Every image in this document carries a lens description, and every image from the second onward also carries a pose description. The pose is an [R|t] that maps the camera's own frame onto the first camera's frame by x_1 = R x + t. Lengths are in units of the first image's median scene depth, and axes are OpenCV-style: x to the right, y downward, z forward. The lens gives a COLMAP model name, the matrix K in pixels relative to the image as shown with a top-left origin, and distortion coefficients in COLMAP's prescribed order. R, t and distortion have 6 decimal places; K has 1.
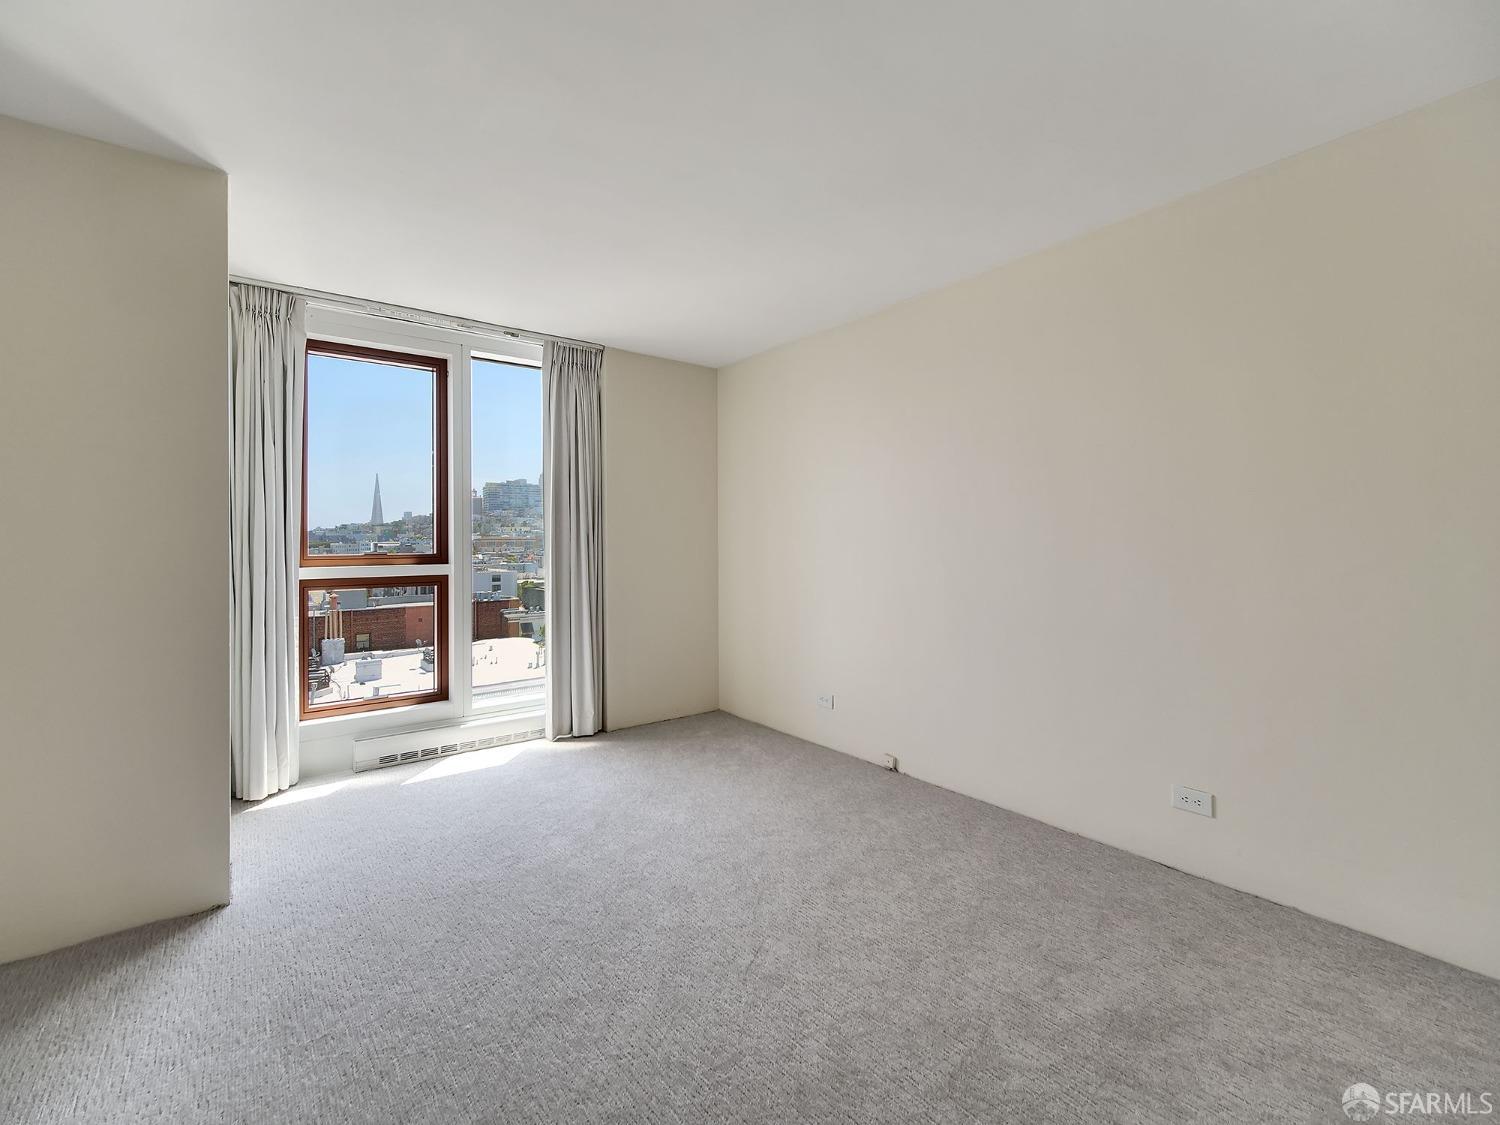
lens RADIAL K [[665.1, 0, 750.9], [0, 665.1, 532.0], [0, 0, 1]] dist [-0.014977, -0.000167]
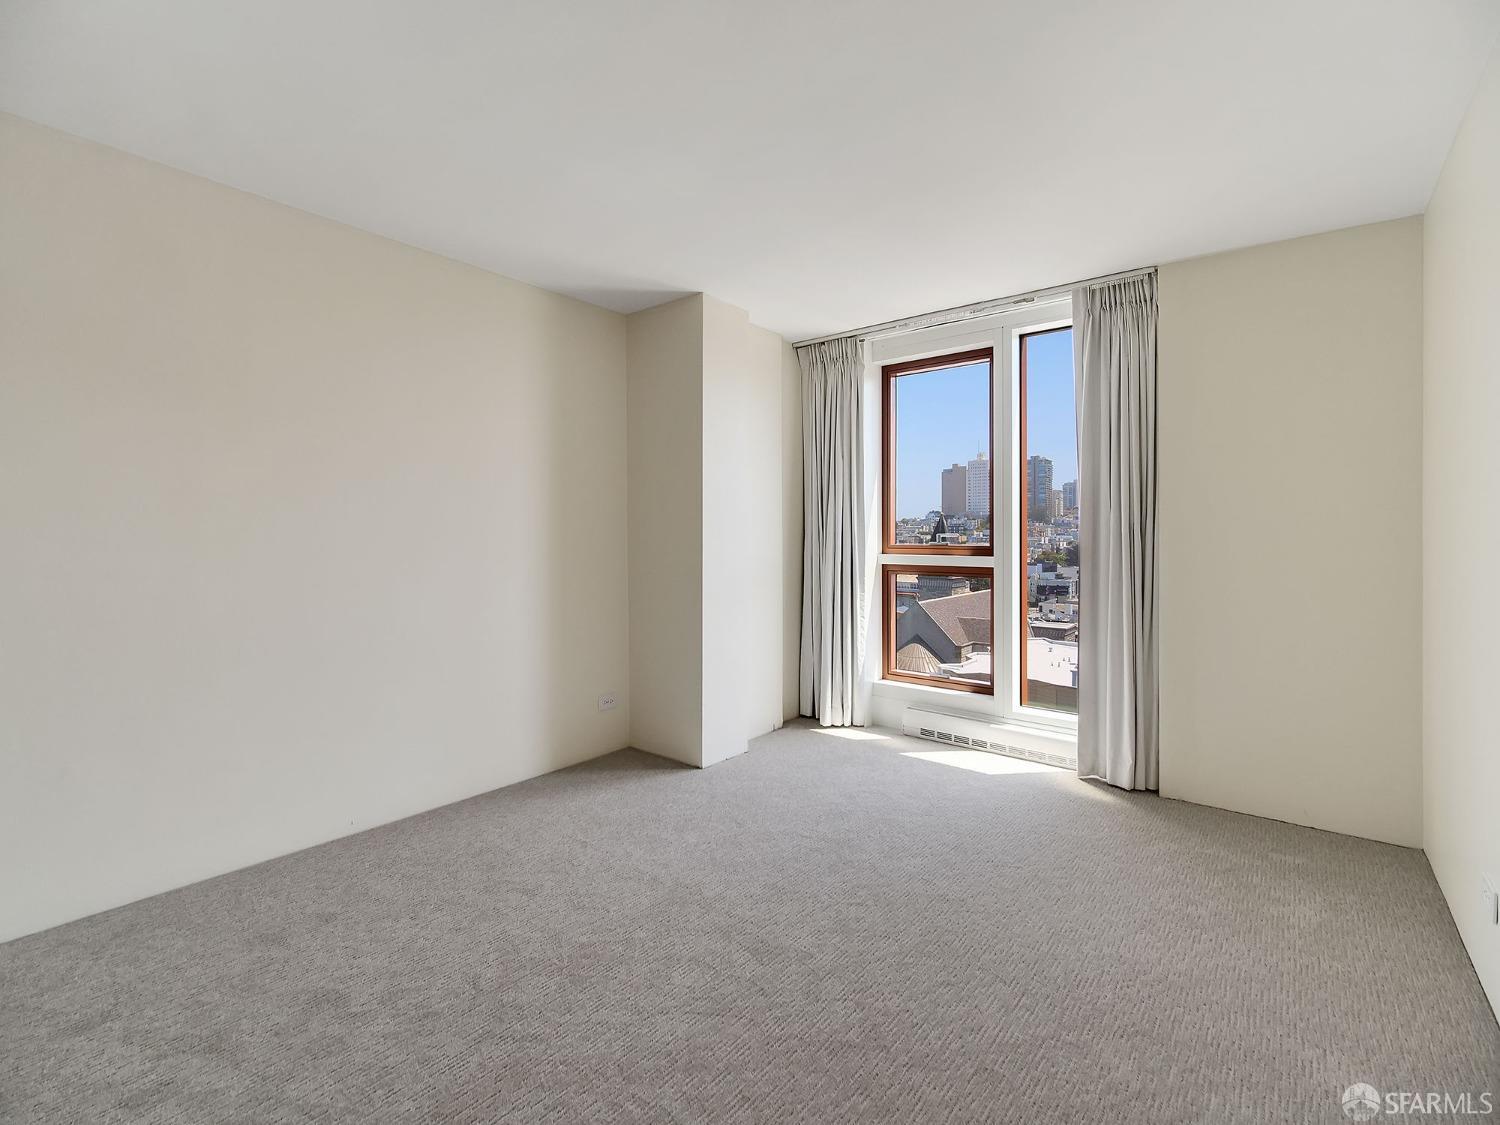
lens RADIAL K [[669.3, 0, 734.7], [0, 669.3, 534.2], [0, 0, 1]] dist [-0.000731, -0.000235]
pose [[0.209352, 0.006492, -0.977819, 0.408925], [0.010945, 0.999900, 0.008982, 0.001900], [0.977779, -0.012582, 0.209260, 0.406272]]
